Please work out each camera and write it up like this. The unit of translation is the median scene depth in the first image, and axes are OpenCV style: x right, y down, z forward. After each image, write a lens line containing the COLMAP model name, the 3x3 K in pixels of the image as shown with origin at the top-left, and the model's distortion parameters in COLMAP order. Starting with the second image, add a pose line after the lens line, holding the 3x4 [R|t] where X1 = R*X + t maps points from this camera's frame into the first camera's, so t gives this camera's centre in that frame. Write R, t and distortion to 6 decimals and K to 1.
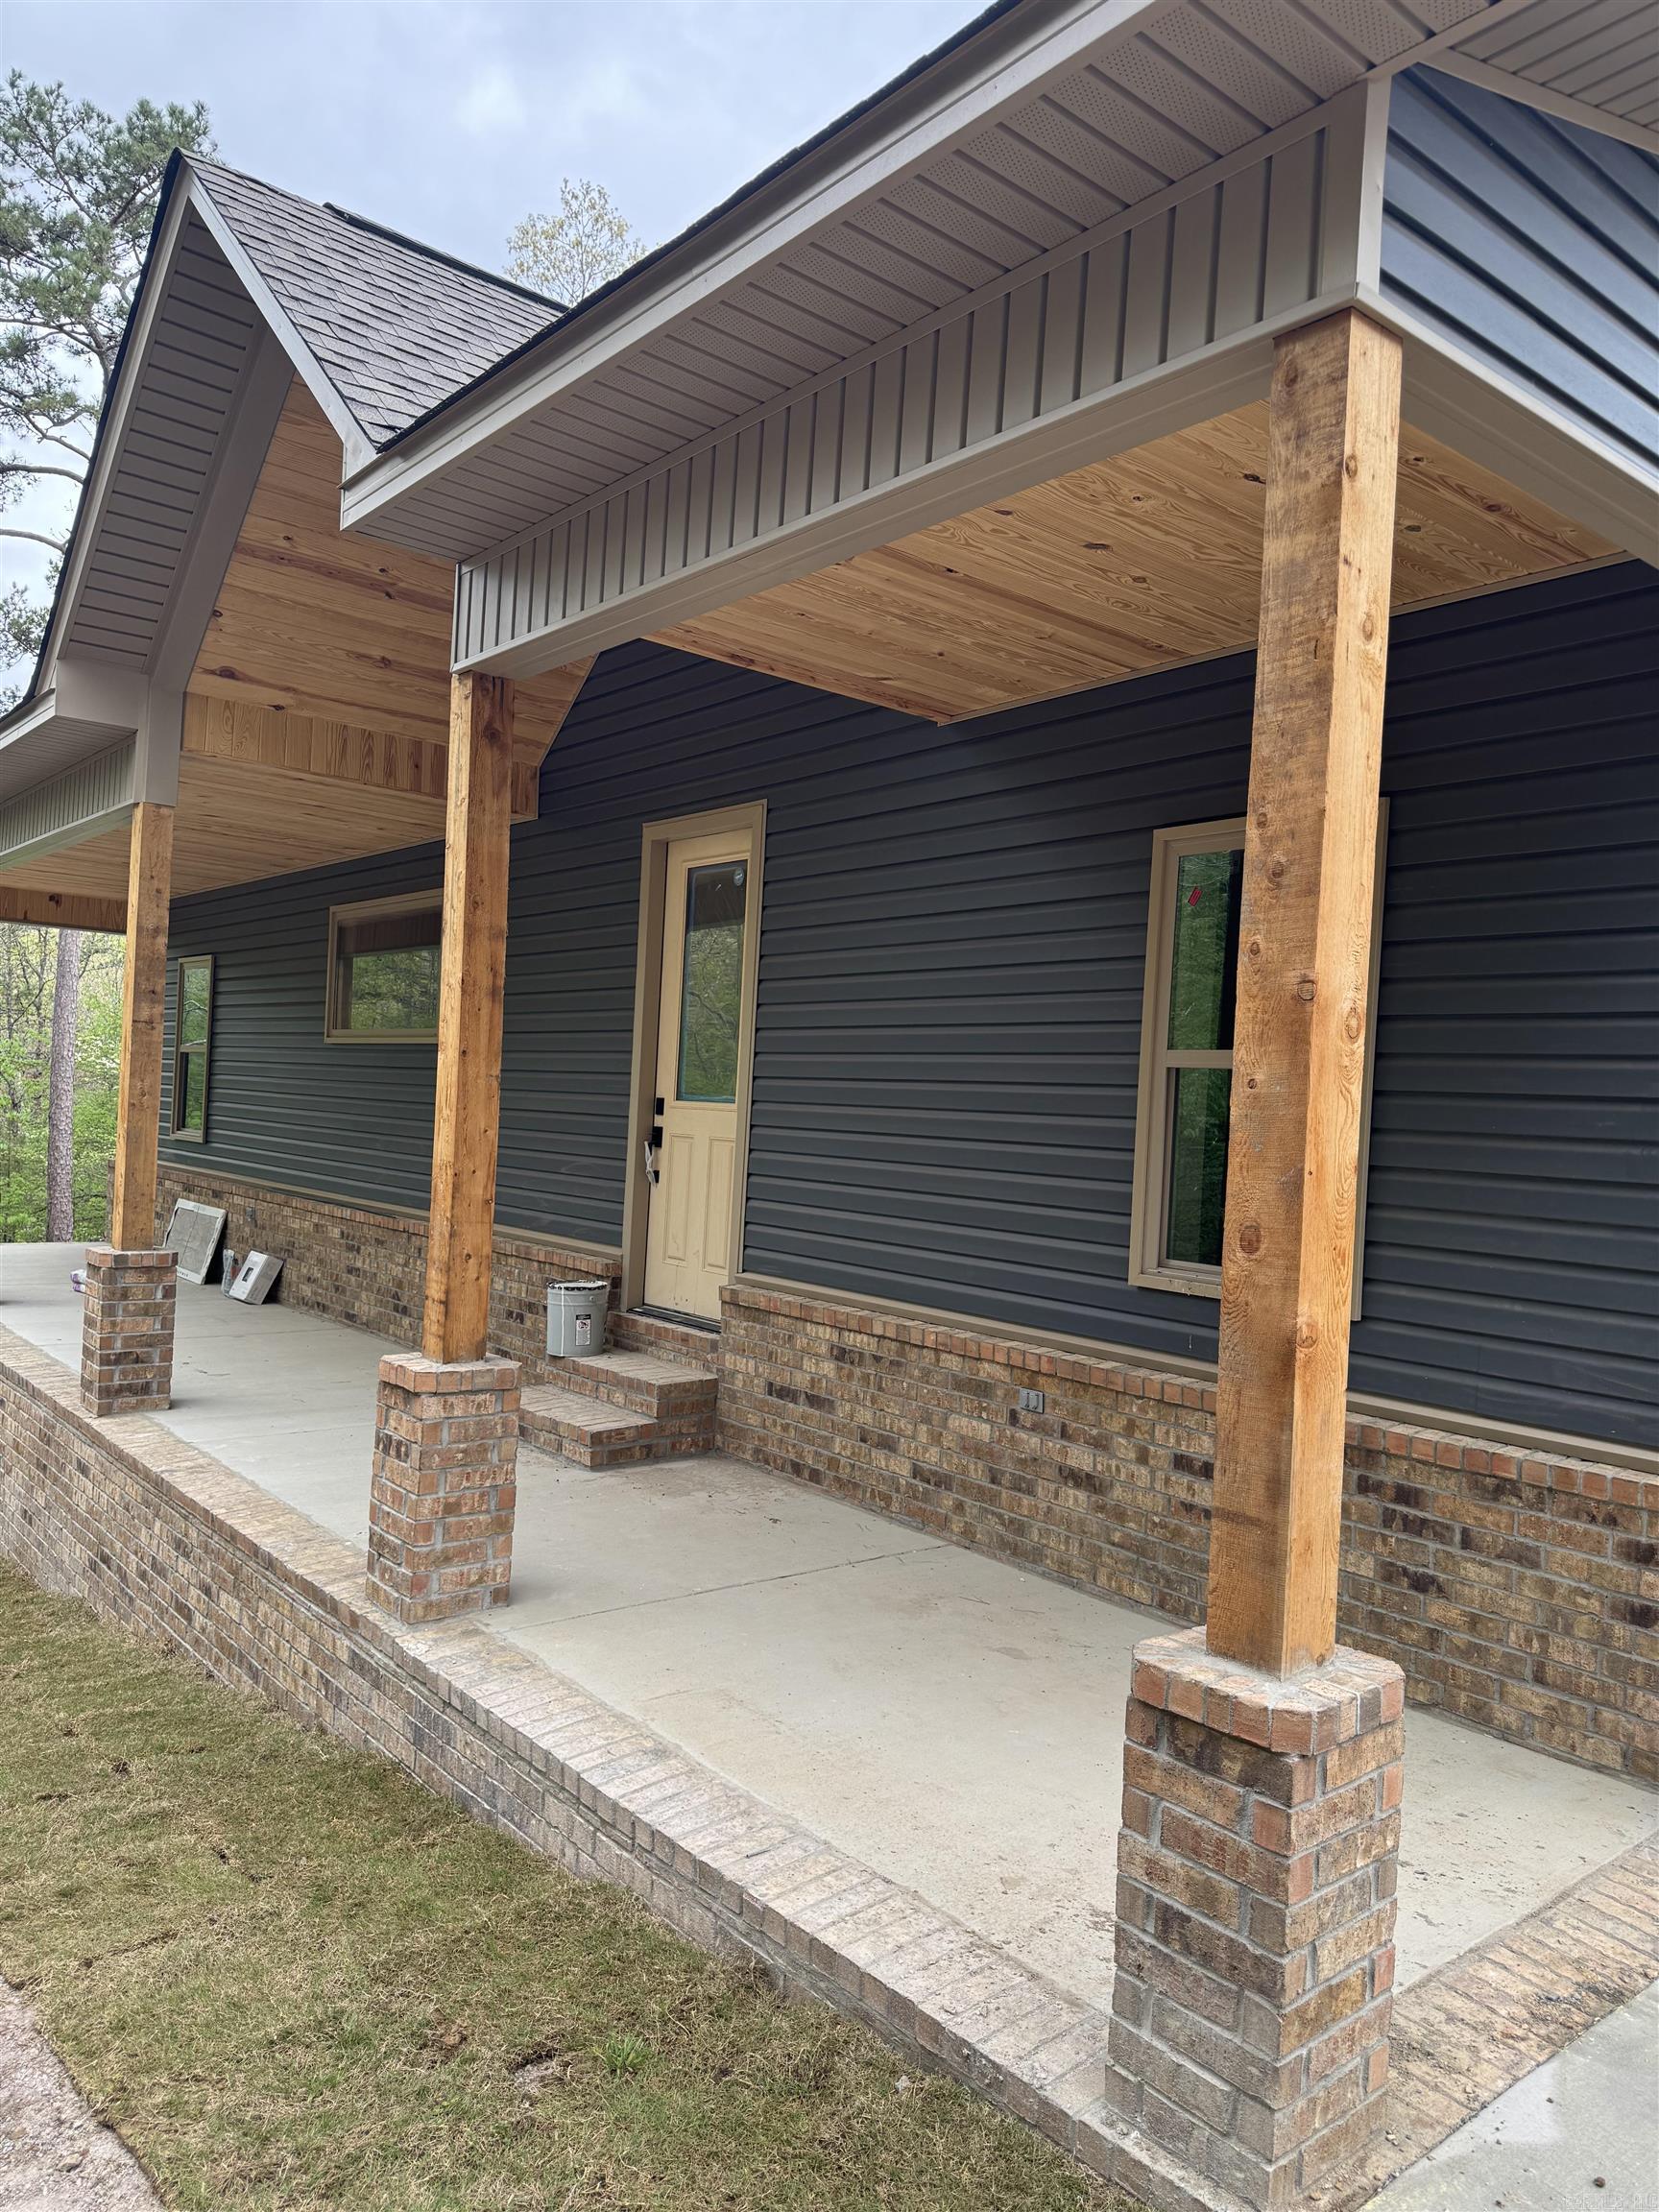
lens RADIAL K [[1588.7, 0, 829.5], [0, 1588.7, 1106.0], [0, 0, 1]] dist [0.087141, -0.129975]
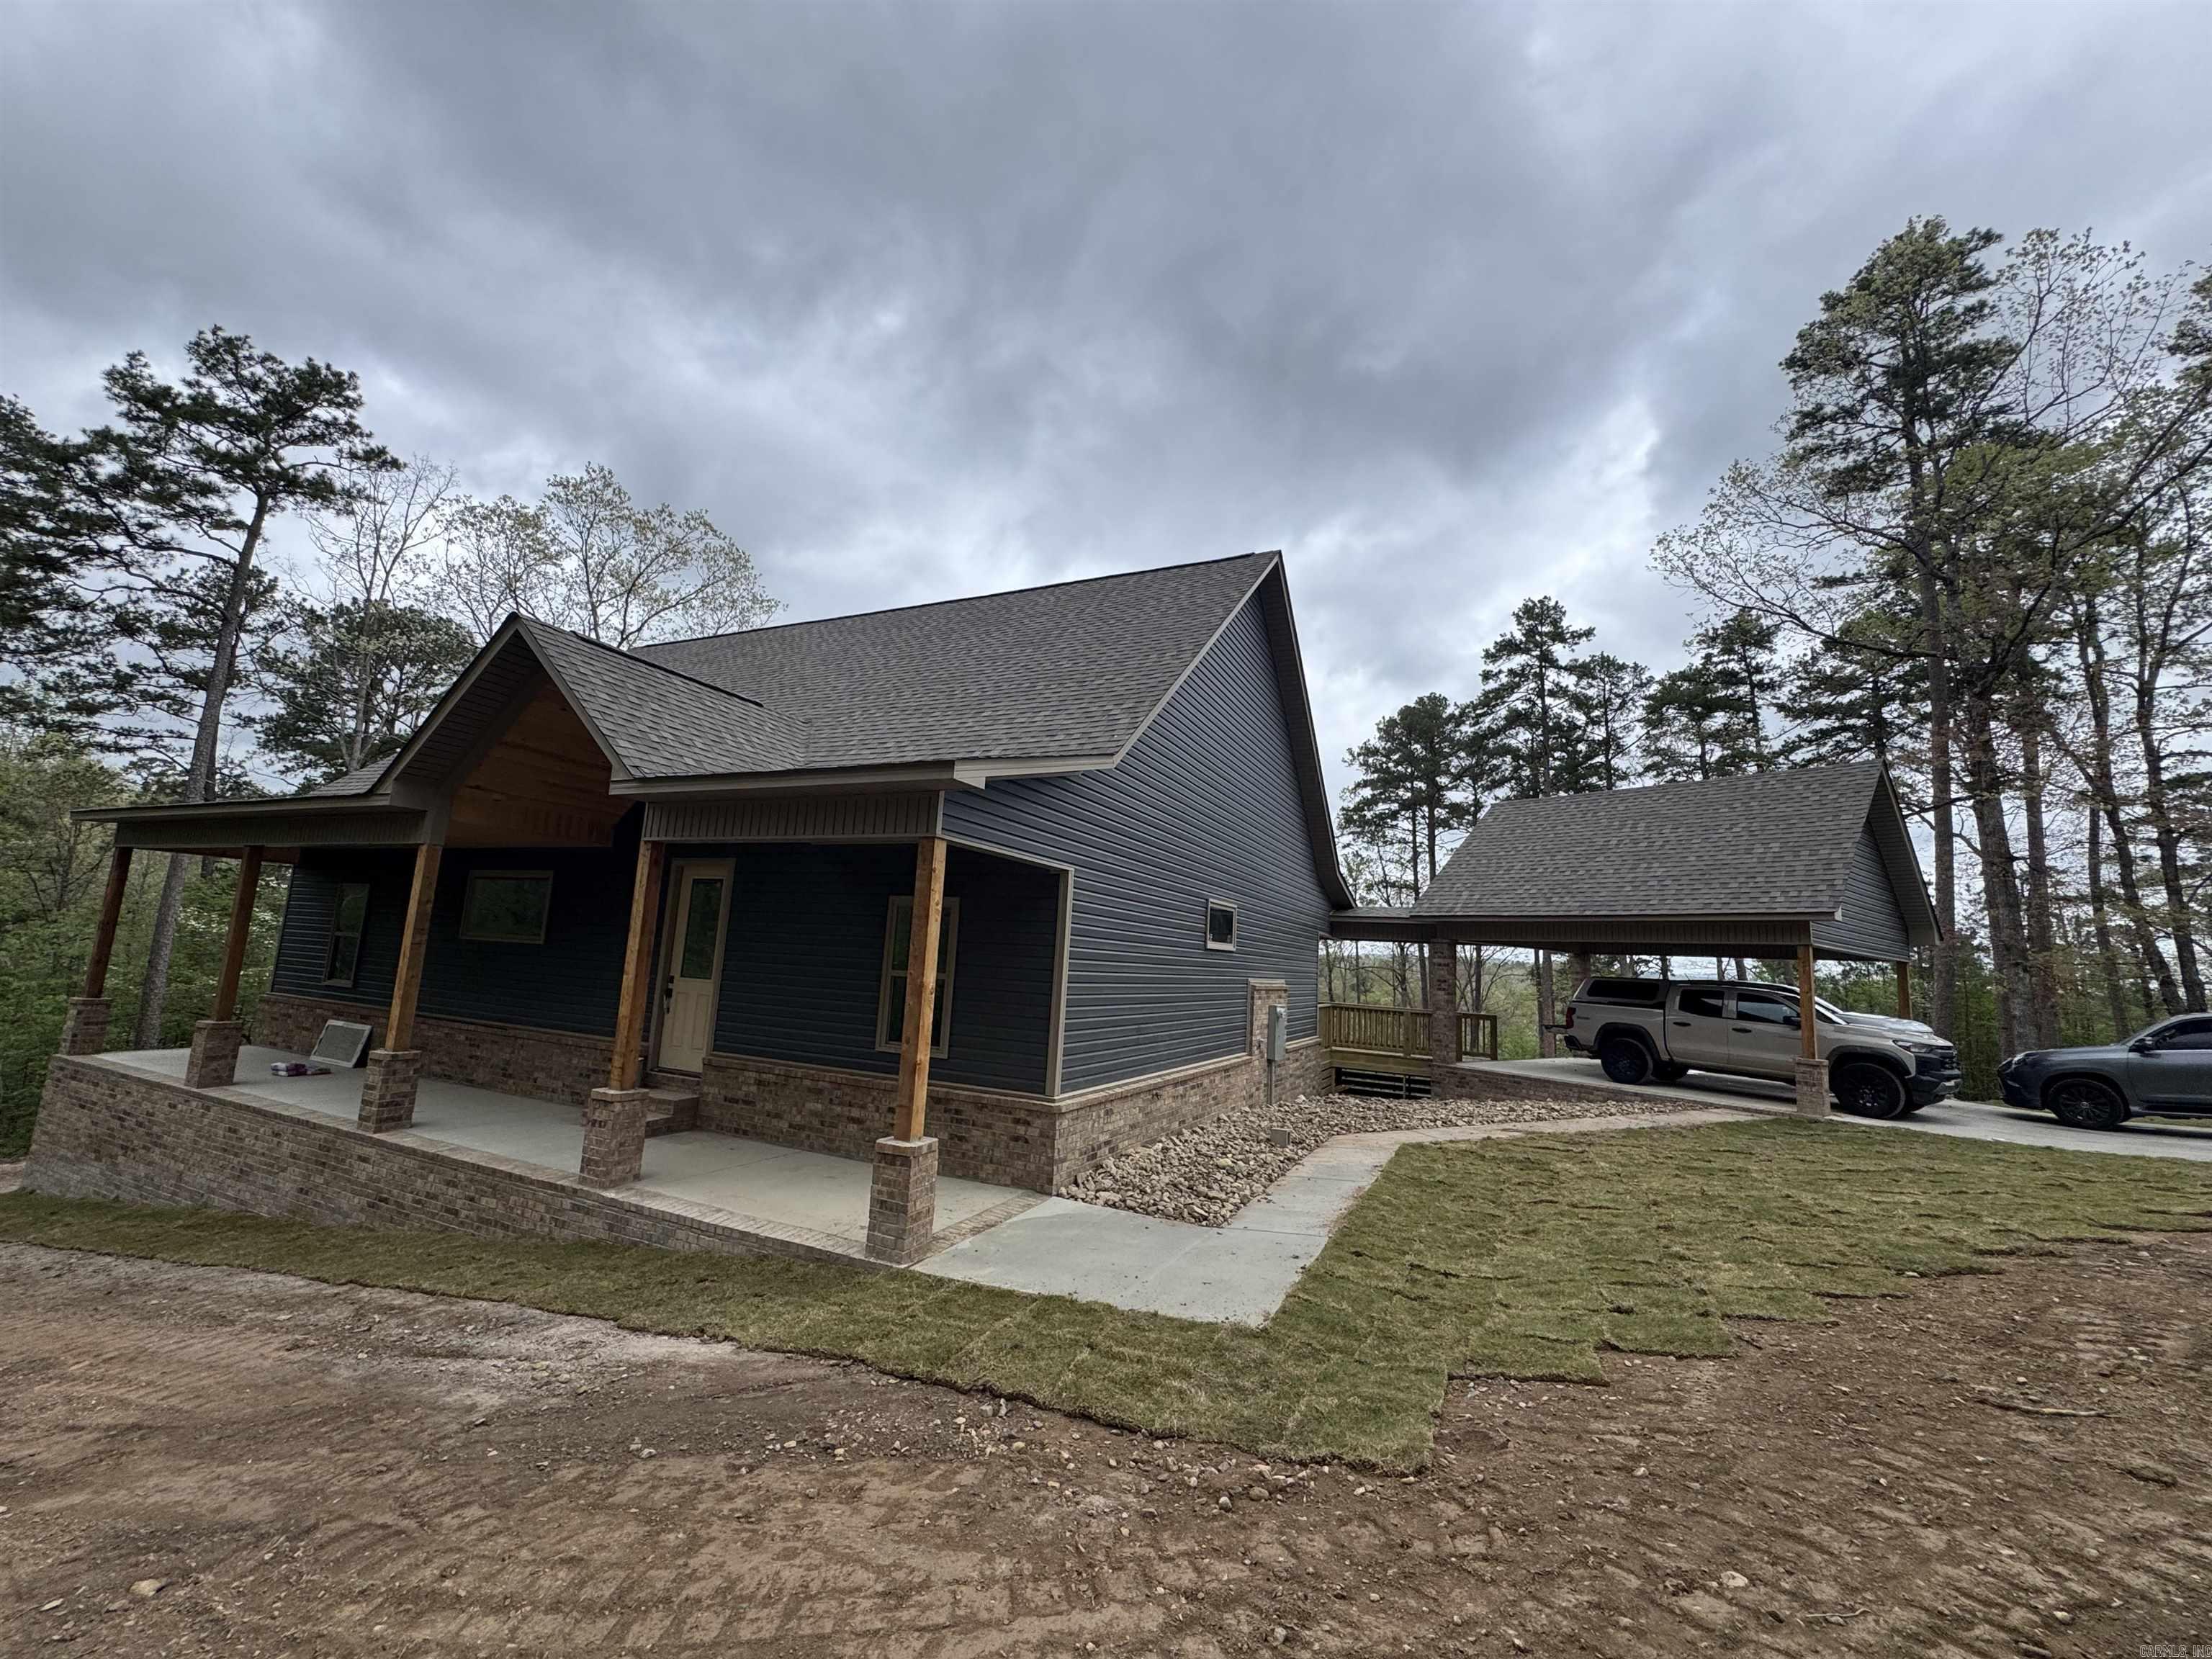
lens RADIAL K [[907.7, 0, 1106.0], [0, 907.7, 829.5], [0, 0, 1]] dist [-0.004434, 0.000425]
pose [[0.905398, 0.059328, 0.420399, -0.167659], [-0.008411, 0.992501, -0.121951, -0.100015], [-0.424481, 0.106878, 0.899107, -0.790339]]
